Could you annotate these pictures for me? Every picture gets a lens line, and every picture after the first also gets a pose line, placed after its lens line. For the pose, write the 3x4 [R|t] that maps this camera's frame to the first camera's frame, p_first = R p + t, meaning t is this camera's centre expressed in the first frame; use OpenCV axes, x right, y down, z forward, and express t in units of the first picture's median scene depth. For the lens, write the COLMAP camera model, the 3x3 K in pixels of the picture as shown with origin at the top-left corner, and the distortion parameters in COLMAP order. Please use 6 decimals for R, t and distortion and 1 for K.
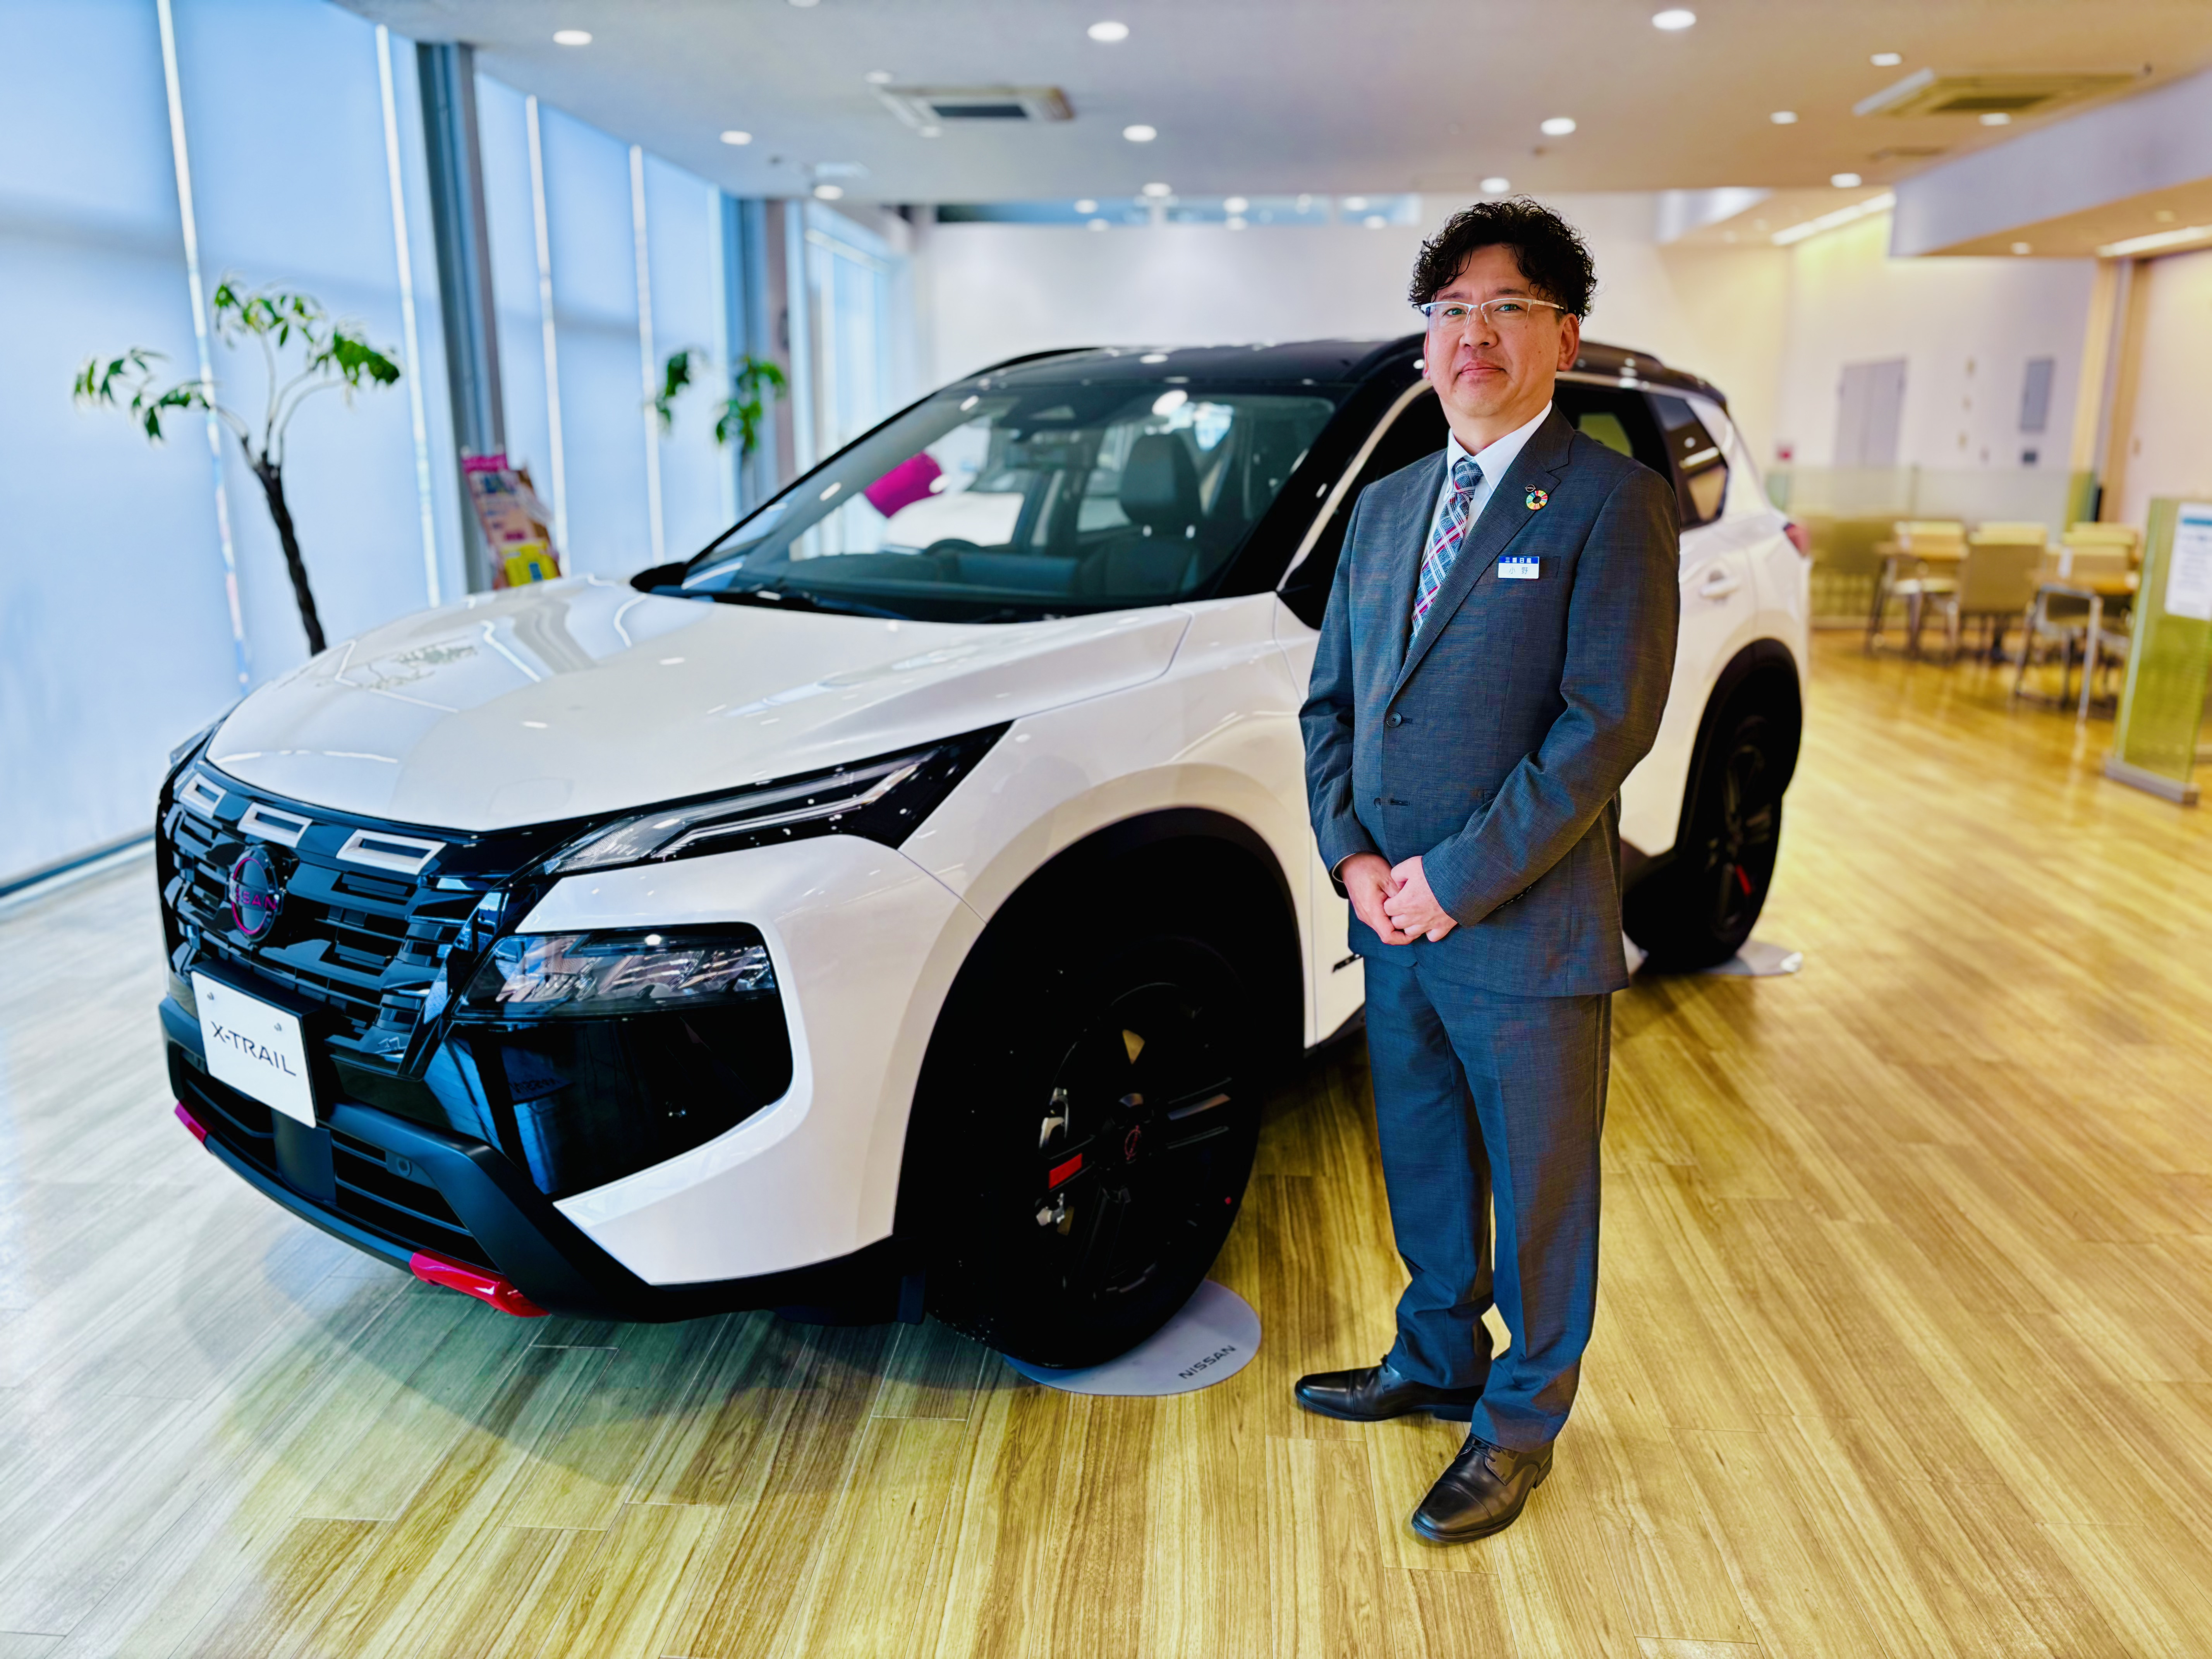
lens RADIAL K [[1652.2, 0, 1106.0], [0, 1652.2, 829.5], [0, 0, 1]] dist [0.016848, -0.000859]
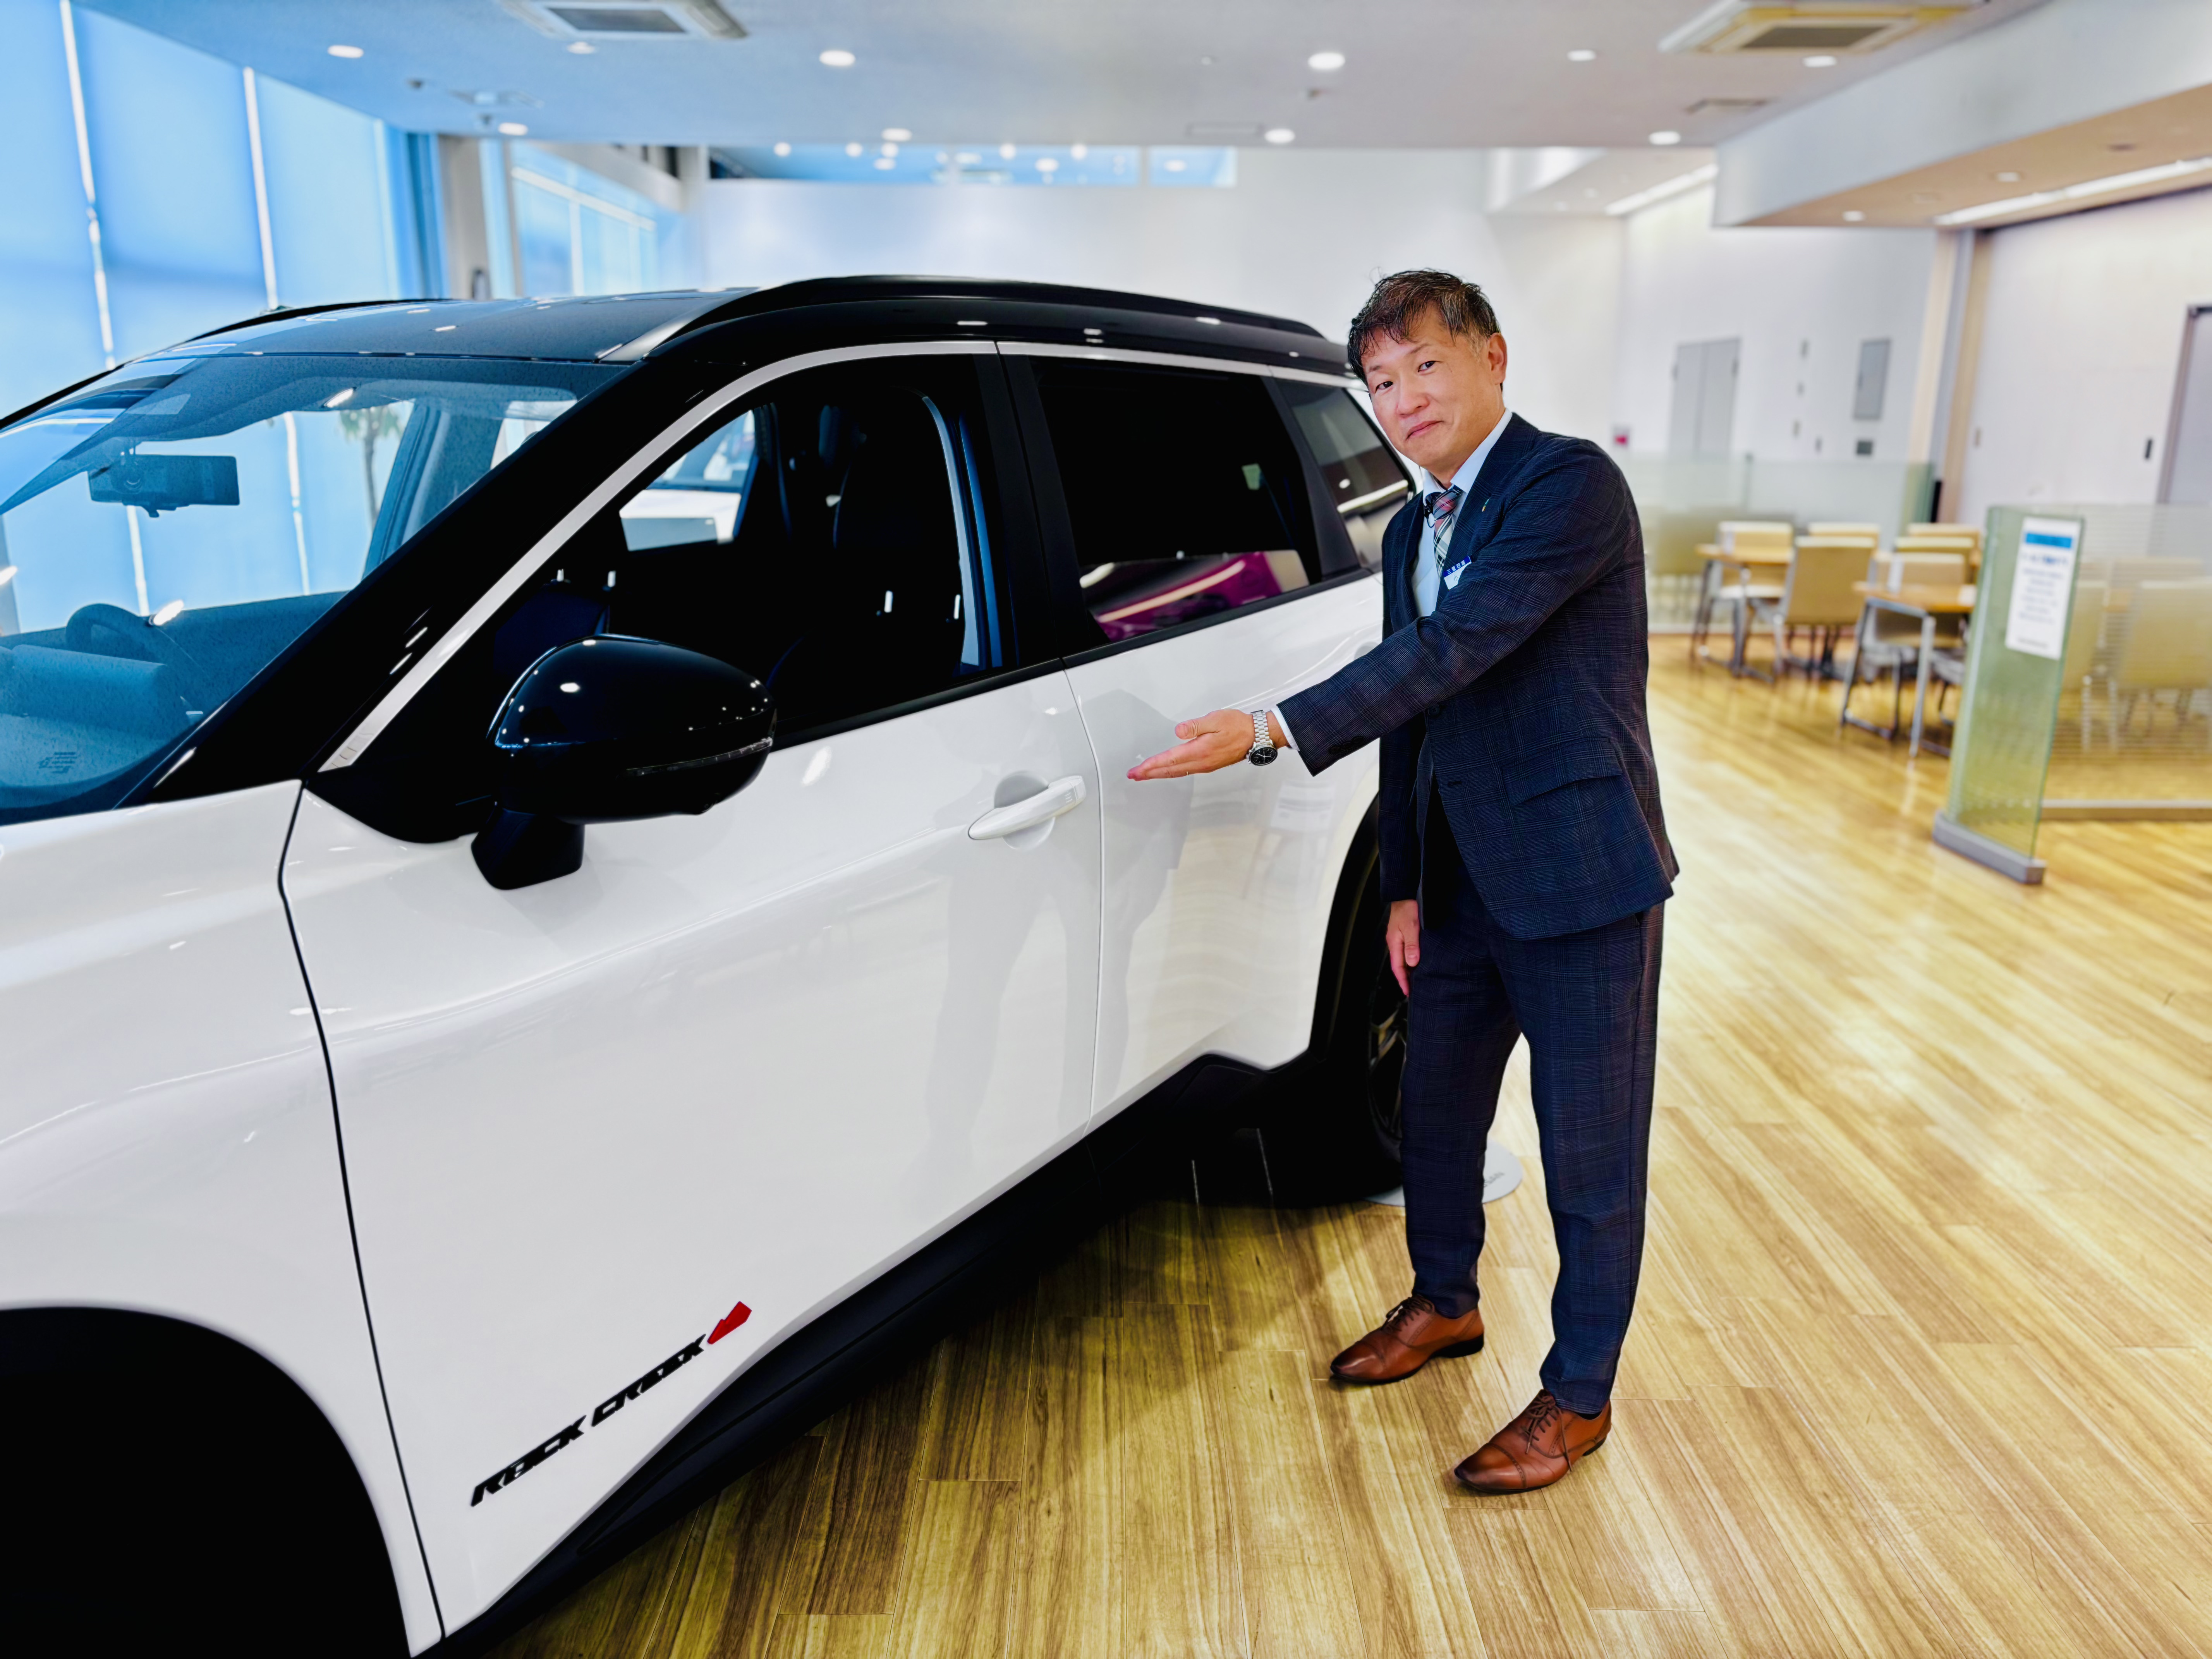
lens RADIAL K [[1641.4, 0, 1106.0], [0, 1641.4, 829.5], [0, 0, 1]] dist [0.005128, 0.048953]
pose [[0.997671, -0.009636, 0.067524, 0.190340], [0.008497, 0.999817, 0.017131, -0.083194], [-0.067677, -0.016517, 0.997571, 0.296222]]
